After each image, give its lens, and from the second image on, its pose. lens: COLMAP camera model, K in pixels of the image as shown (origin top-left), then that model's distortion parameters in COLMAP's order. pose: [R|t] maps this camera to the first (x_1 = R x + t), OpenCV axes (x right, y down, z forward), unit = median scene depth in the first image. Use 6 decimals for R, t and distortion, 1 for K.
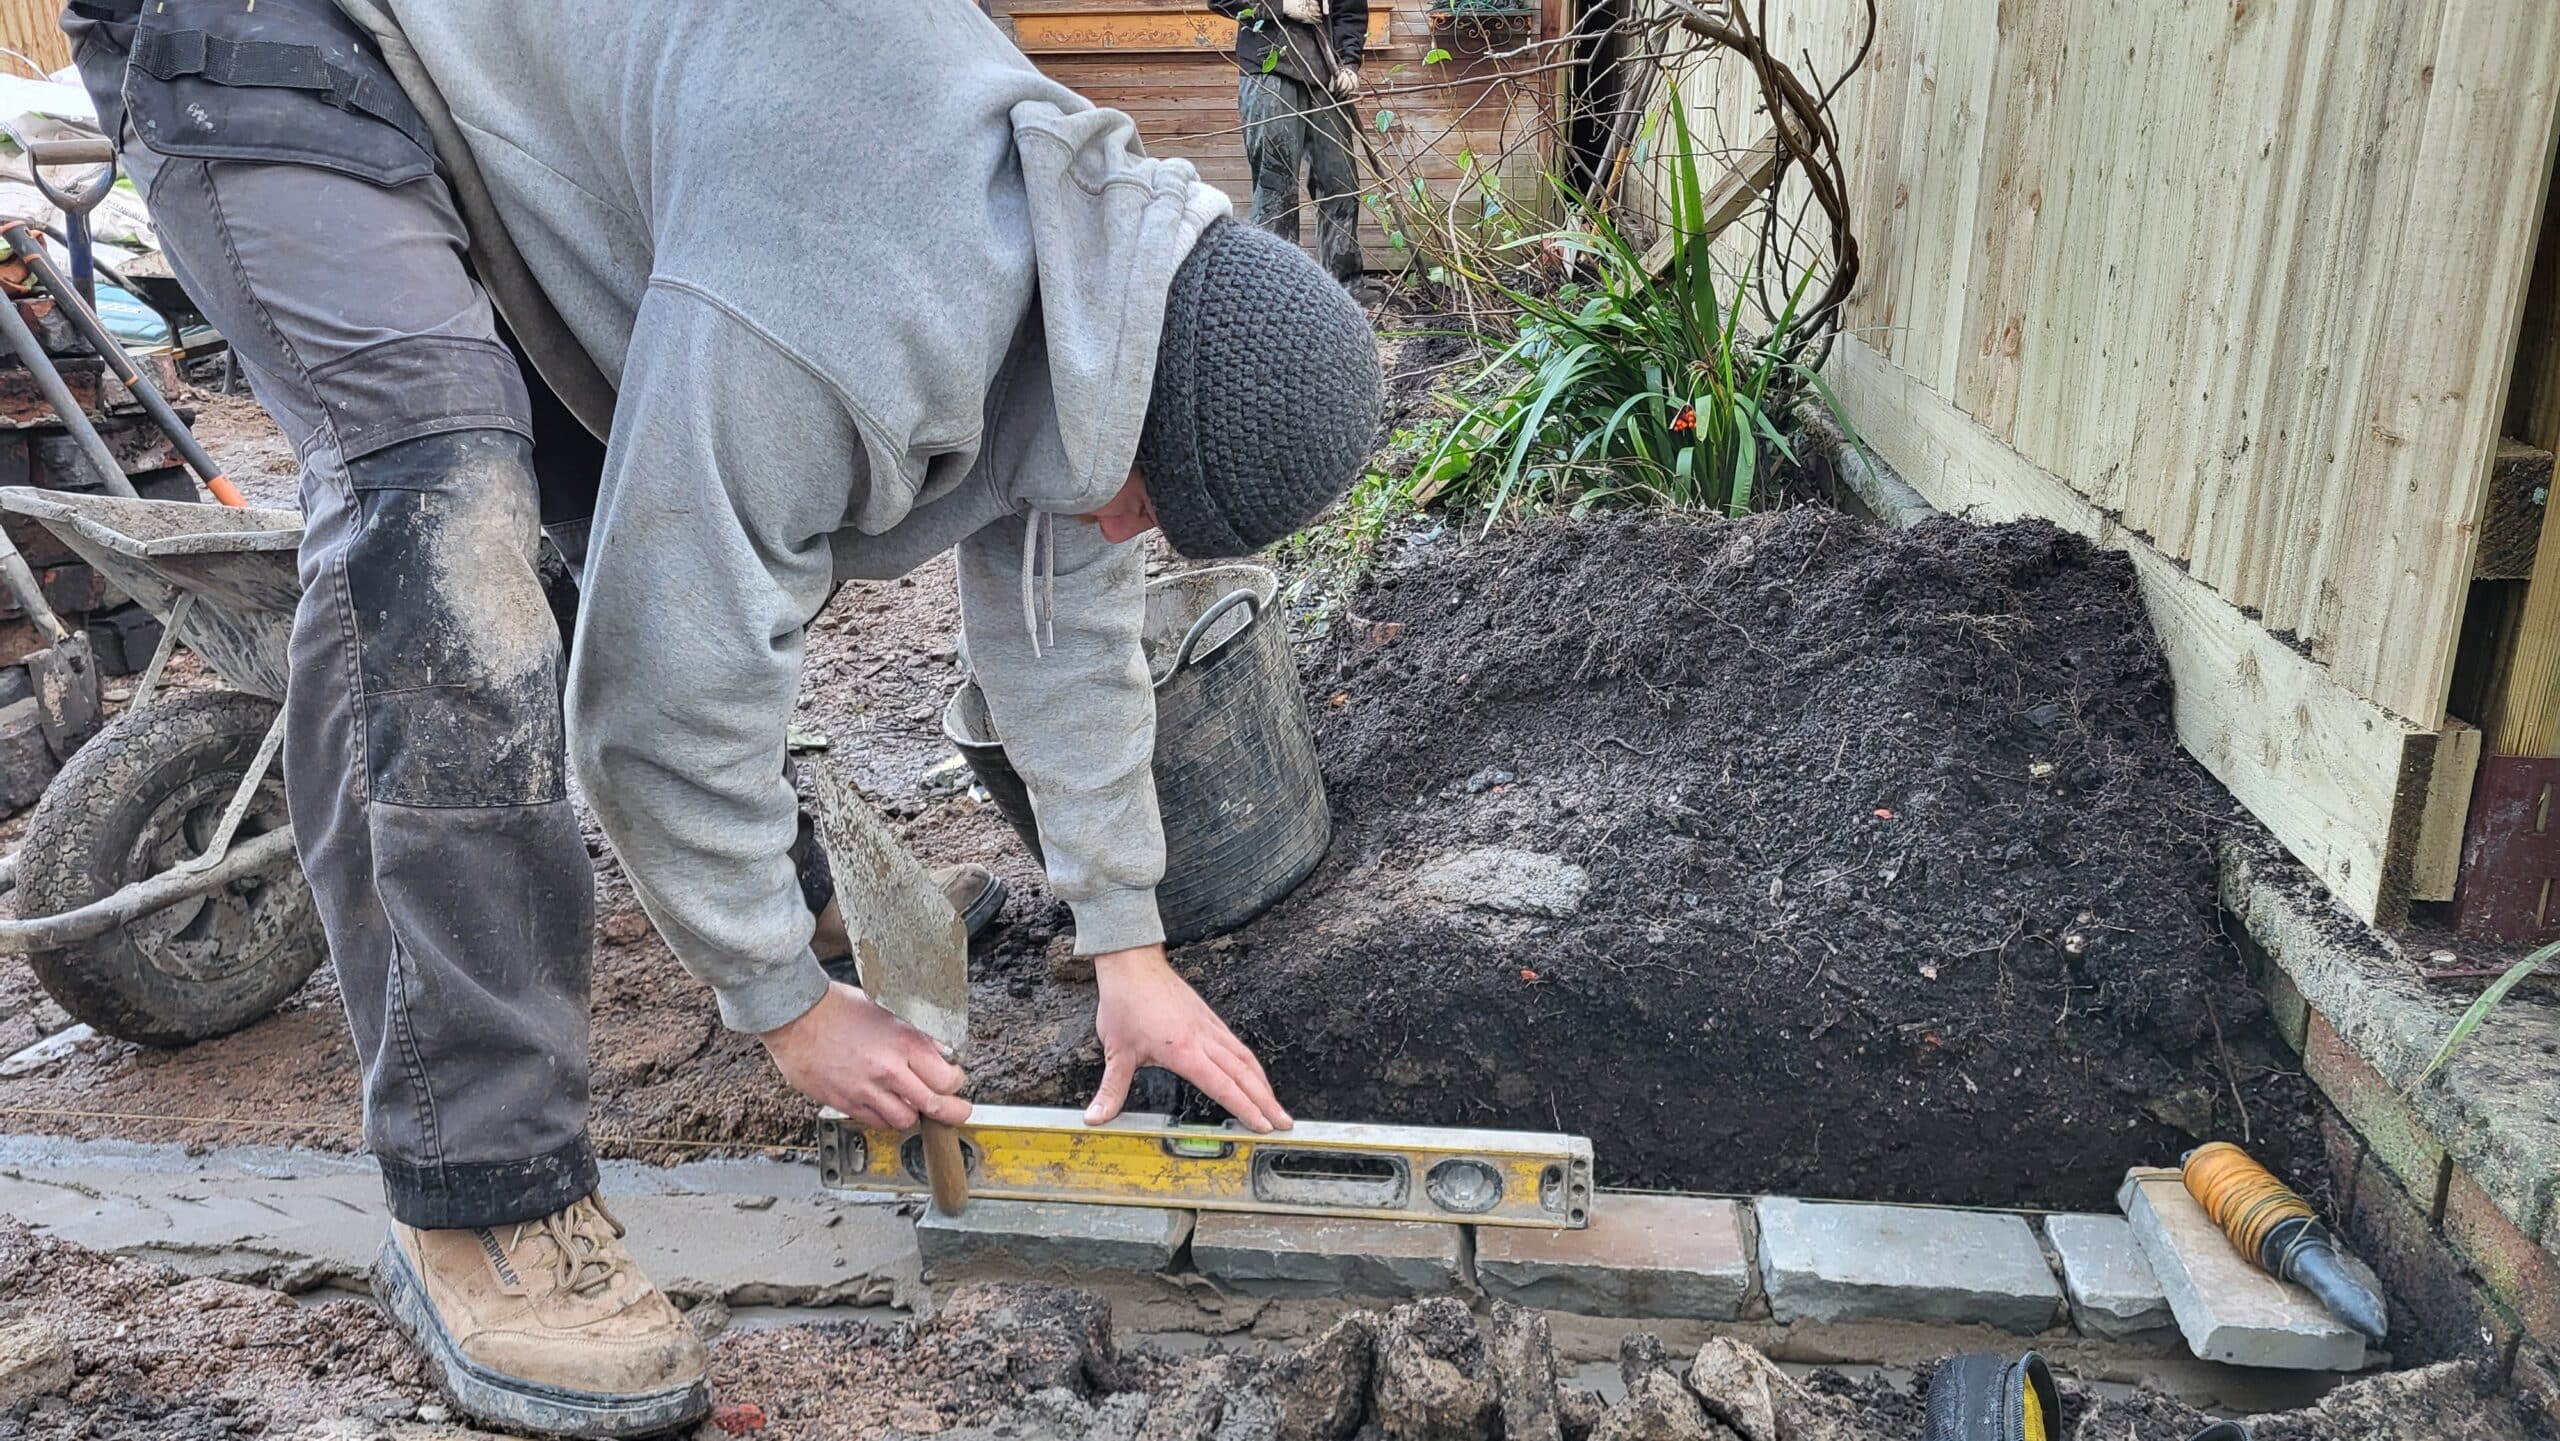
lens RADIAL K [[1932.1, 0, 1278.5], [0, 1932.1, 718.1], [0, 0, 1]] dist [0.064107, -0.028865]
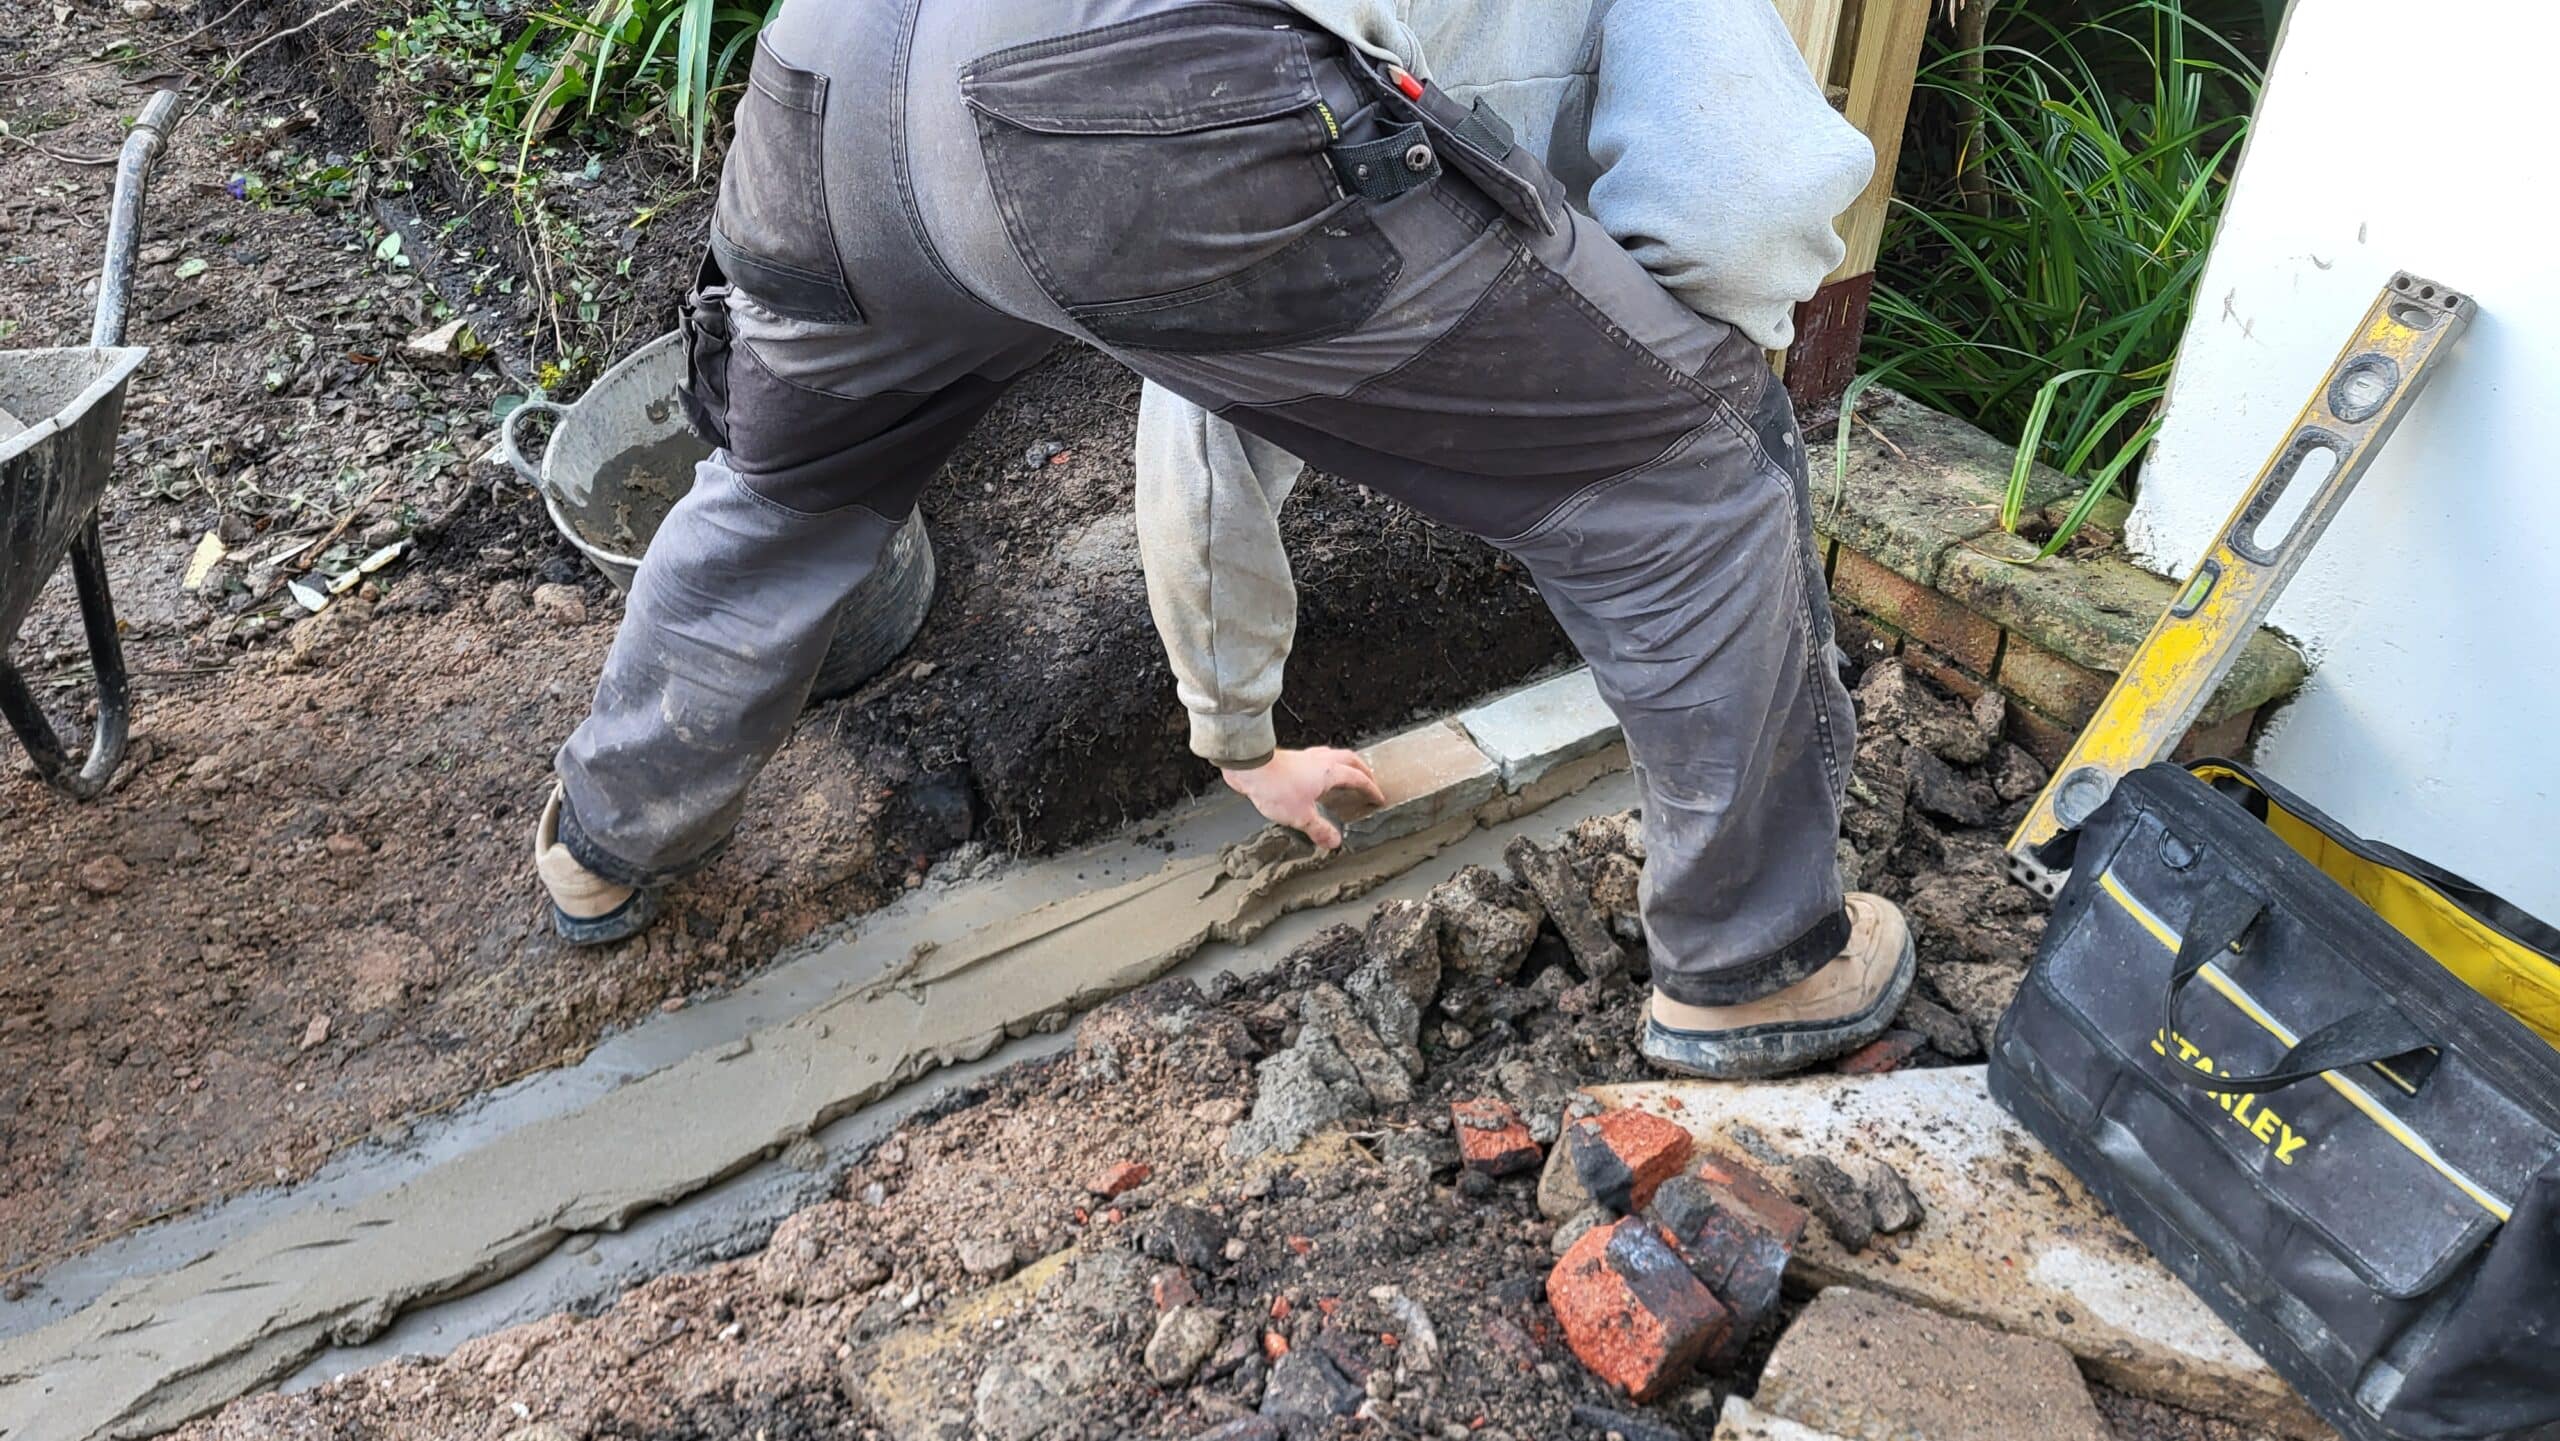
lens RADIAL K [[1932.1, 0, 1283.4], [0, 1932.1, 719.1], [0, 0, 1]] dist [0.064107, -0.028865]
pose [[0.756362, -0.348401, 0.553654, -0.620402], [0.176983, 0.923791, 0.339538, -0.245112], [-0.629757, -0.158827, 0.760382, 0.041759]]
